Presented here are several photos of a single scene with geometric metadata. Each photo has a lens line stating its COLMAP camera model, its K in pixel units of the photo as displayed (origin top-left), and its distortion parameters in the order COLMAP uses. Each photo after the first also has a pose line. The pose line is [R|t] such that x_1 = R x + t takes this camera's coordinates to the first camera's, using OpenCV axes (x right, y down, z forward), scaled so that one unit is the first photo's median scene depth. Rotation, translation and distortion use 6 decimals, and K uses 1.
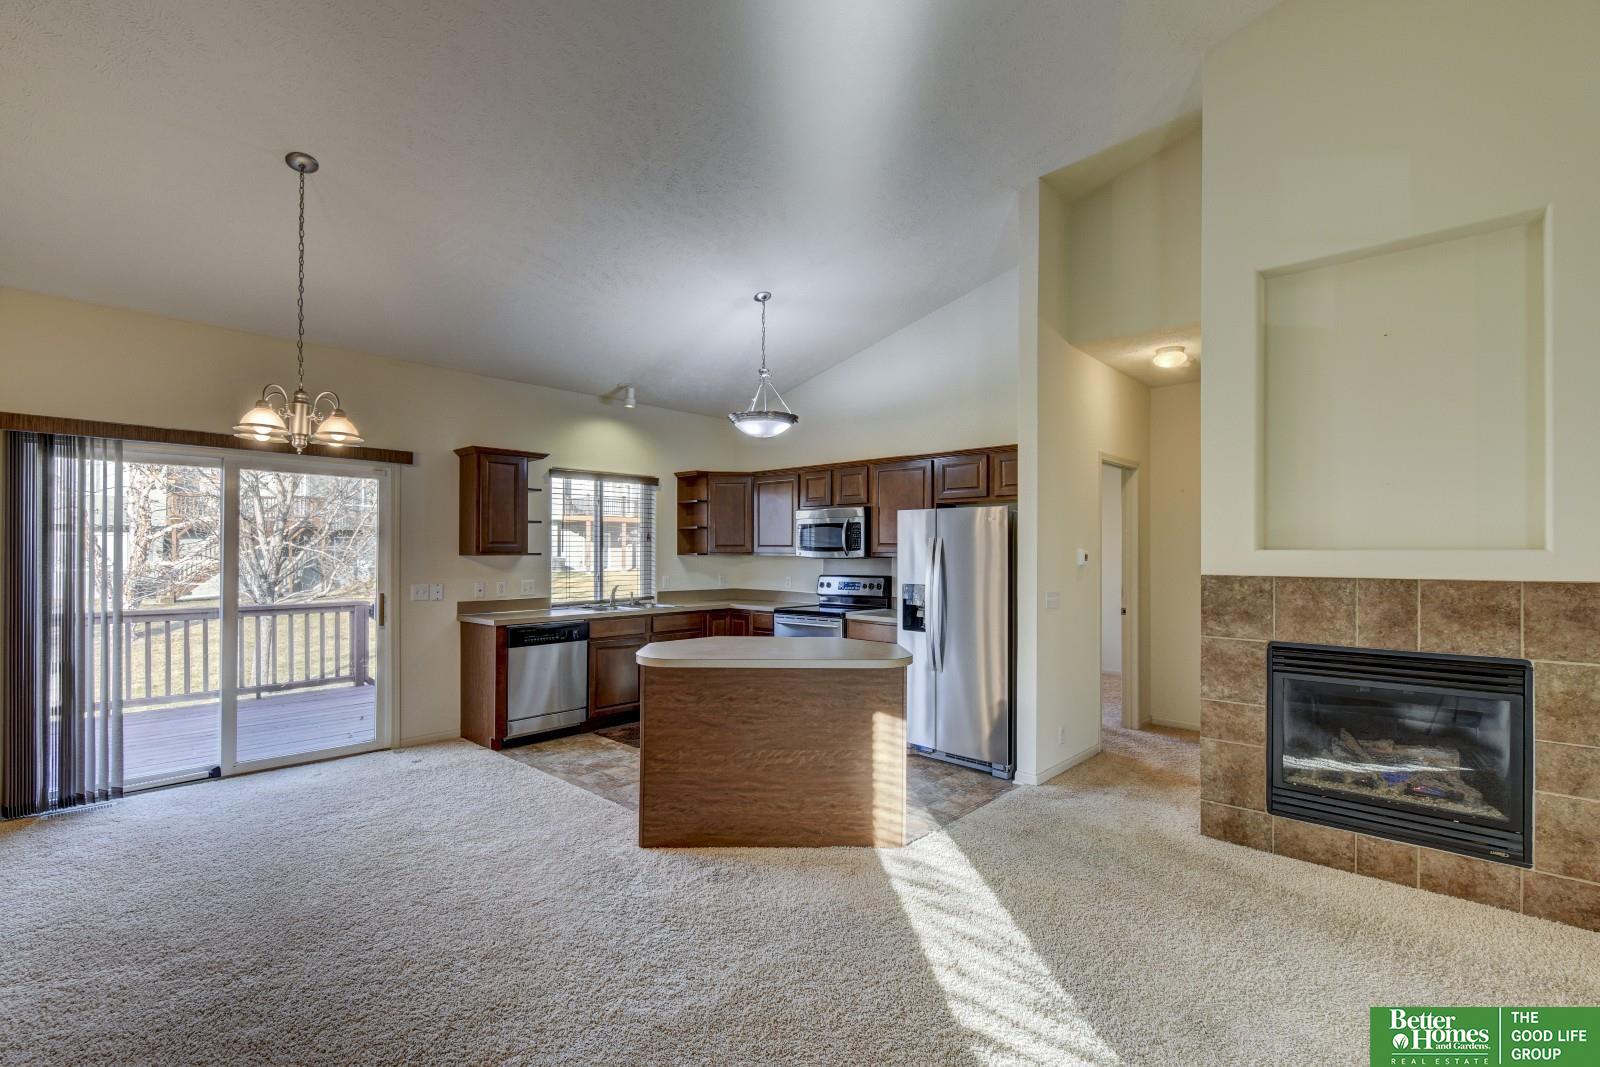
lens RADIAL K [[706.7, 0, 796.8], [0, 706.7, 550.3], [0, 0, 1]] dist [-0.006732, -0.000307]
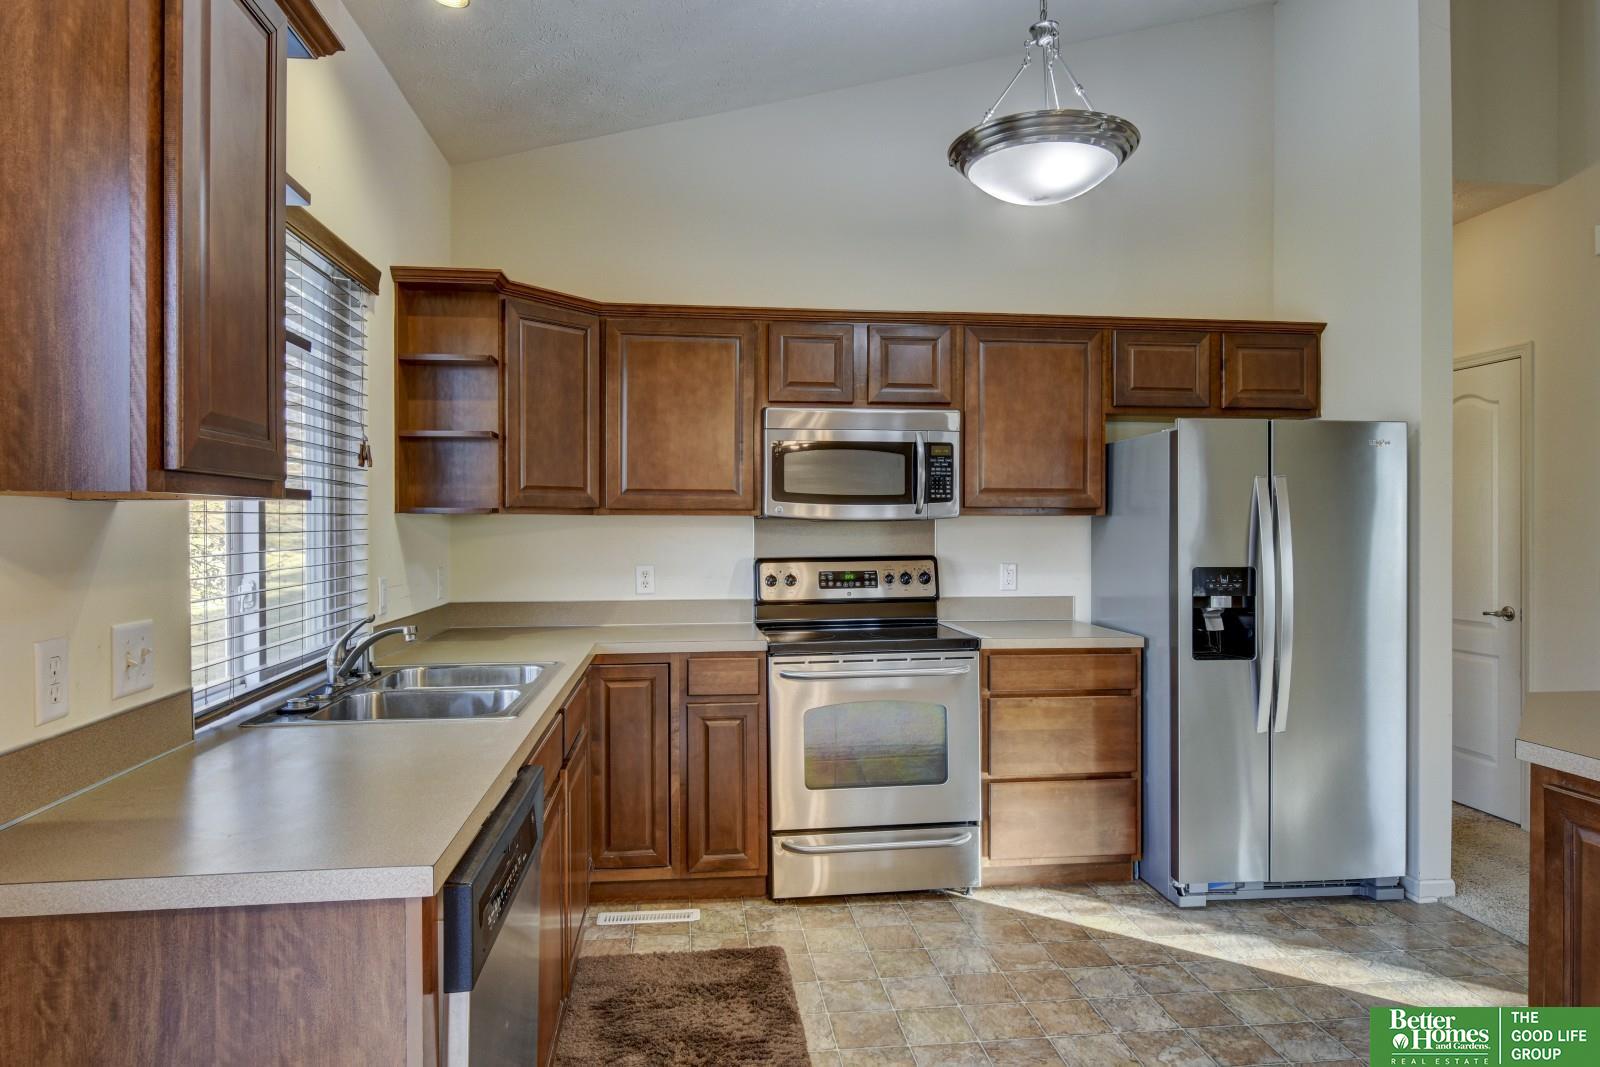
lens RADIAL K [[951.9, 0, 800.0], [0, 951.9, 533.5], [0, 0, 1]] dist [-0.000182, -0.000320]
pose [[0.643950, -0.010872, 0.764990, -0.763269], [-0.000464, 0.999893, 0.014601, 0.019039], [-0.765067, -0.009758, 0.643877, 1.104107]]
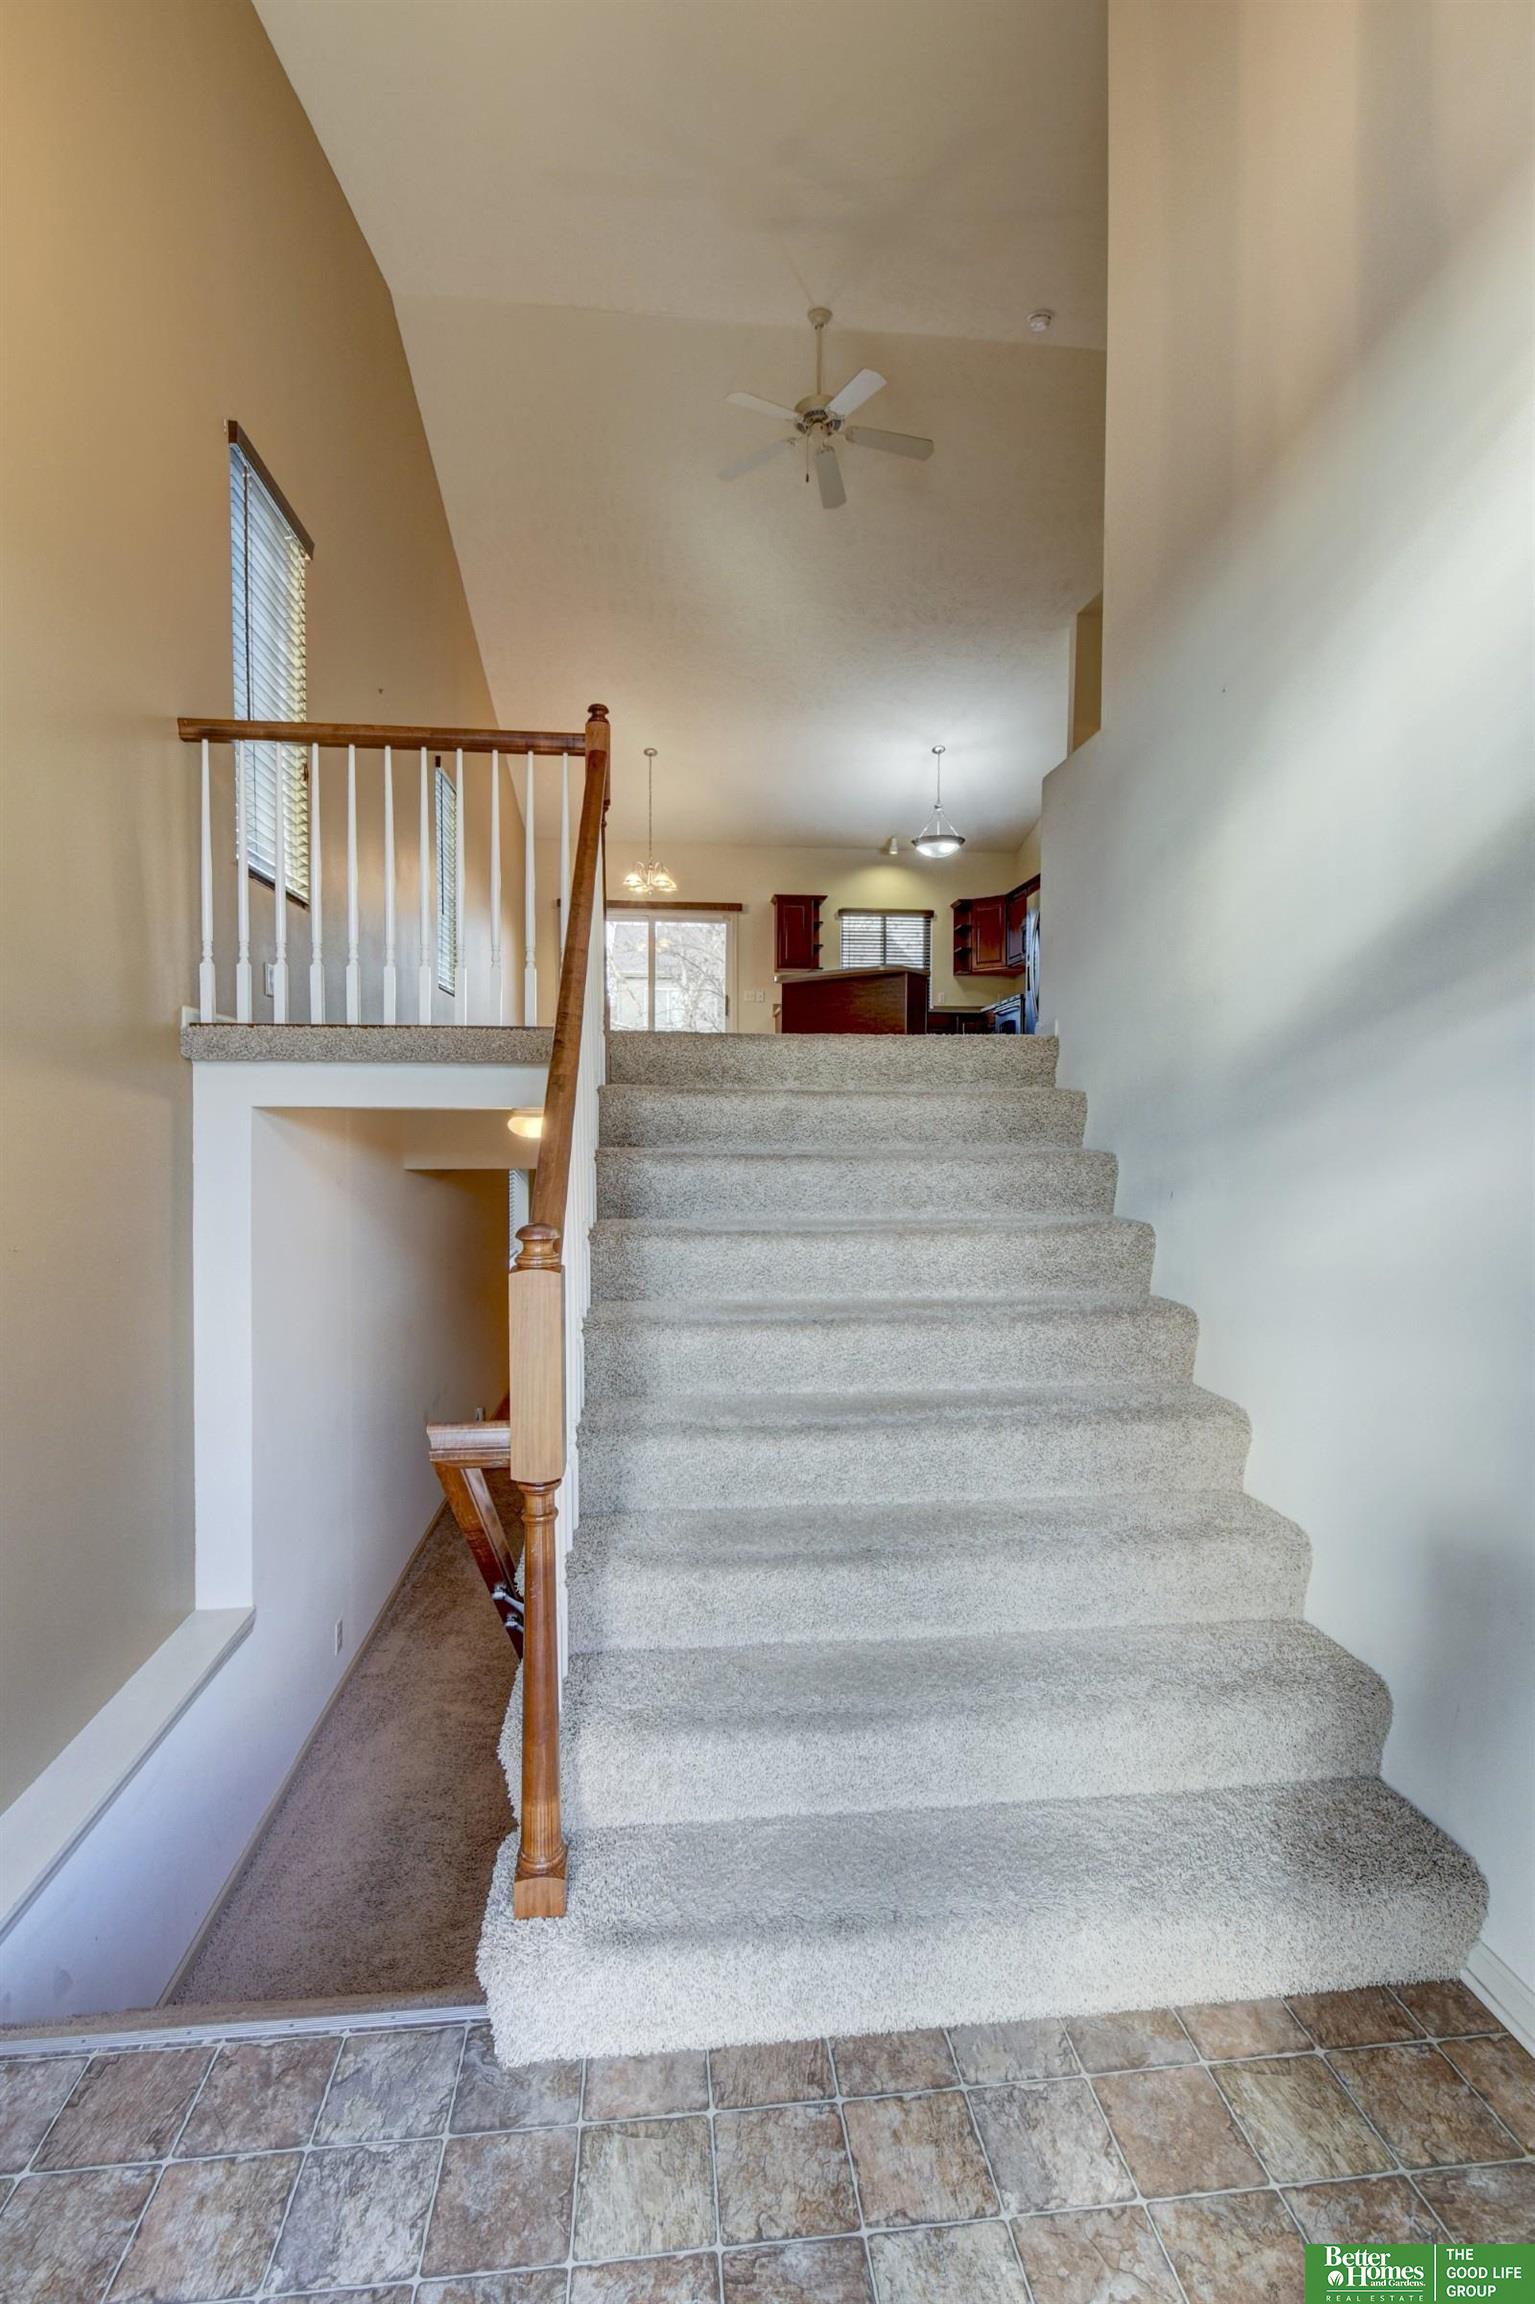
lens RADIAL K [[1027.9, 0, 767.5], [0, 1027.9, 1152.0], [0, 0, 1]] dist [-0.025793, 0.003895]
pose [[0.754721, 0.019006, -0.655770, 1.423226], [0.001142, 0.999541, 0.030284, 0.487970], [0.656045, -0.023605, 0.754353, -0.982260]]
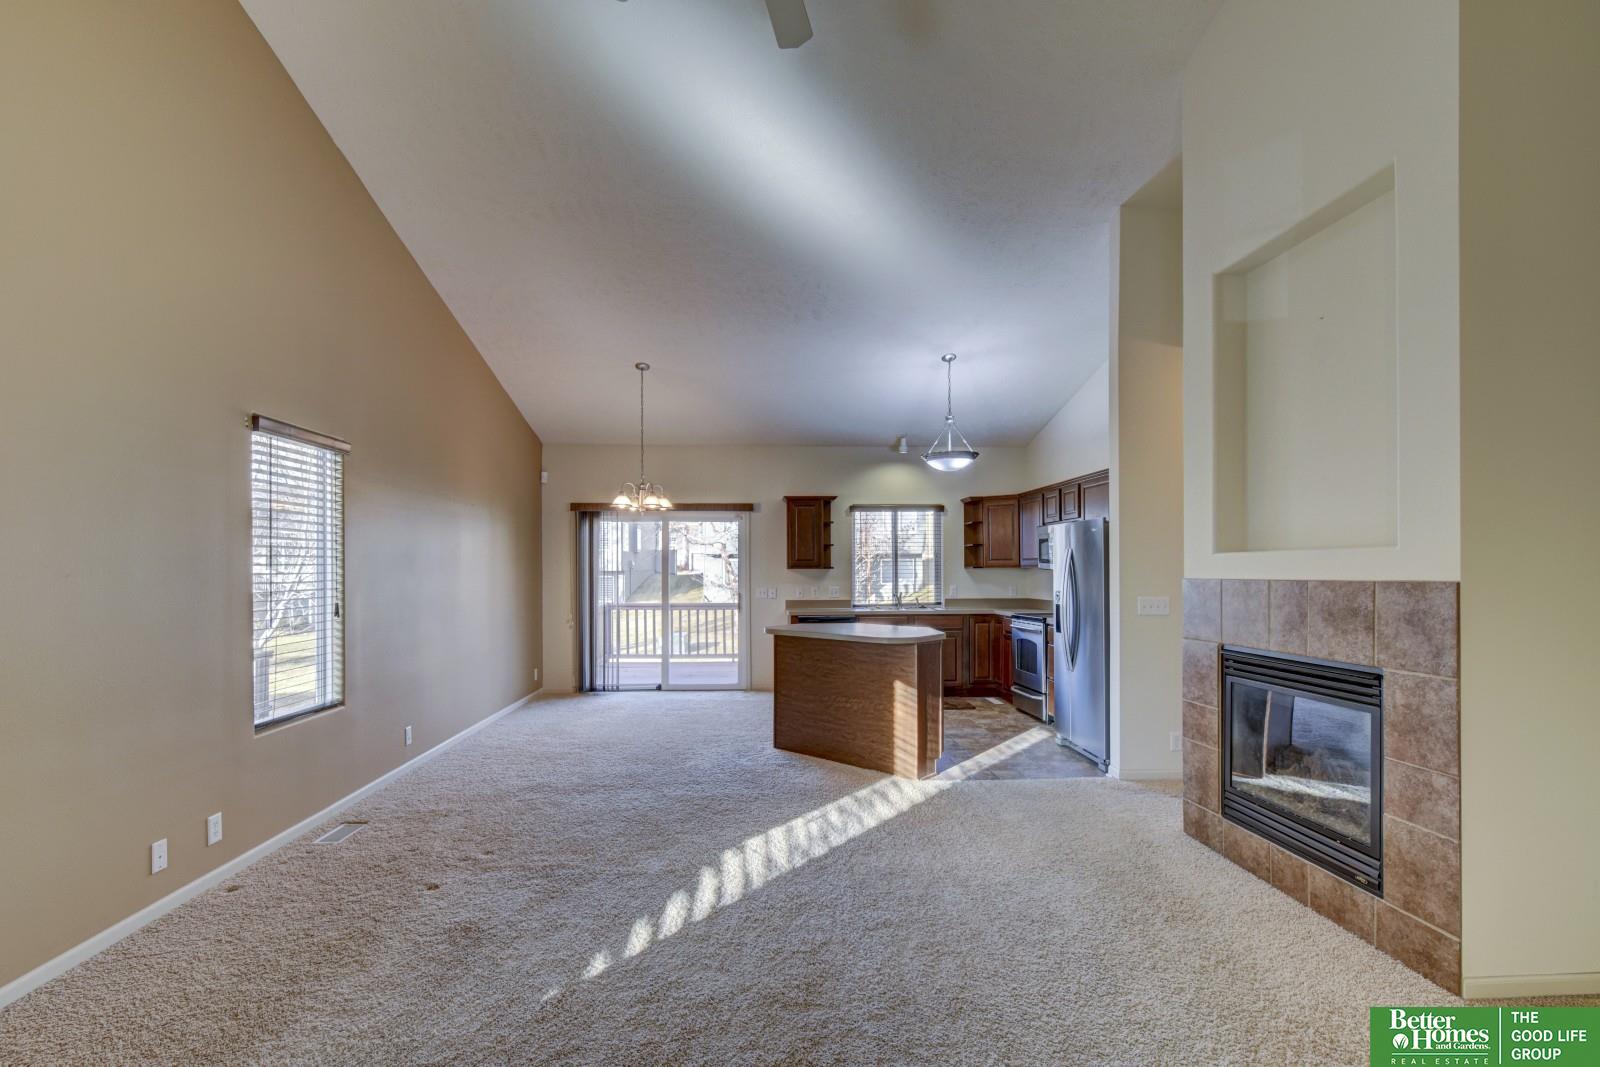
lens RADIAL K [[713.8, 0, 794.8], [0, 713.8, 575.5], [0, 0, 1]] dist [-0.025793, 0.003895]
pose [[0.726662, -0.002361, -0.686992, 0.882339], [0.007081, 0.999967, 0.004053, 0.022387], [0.686959, -0.007810, 0.726654, -0.136118]]
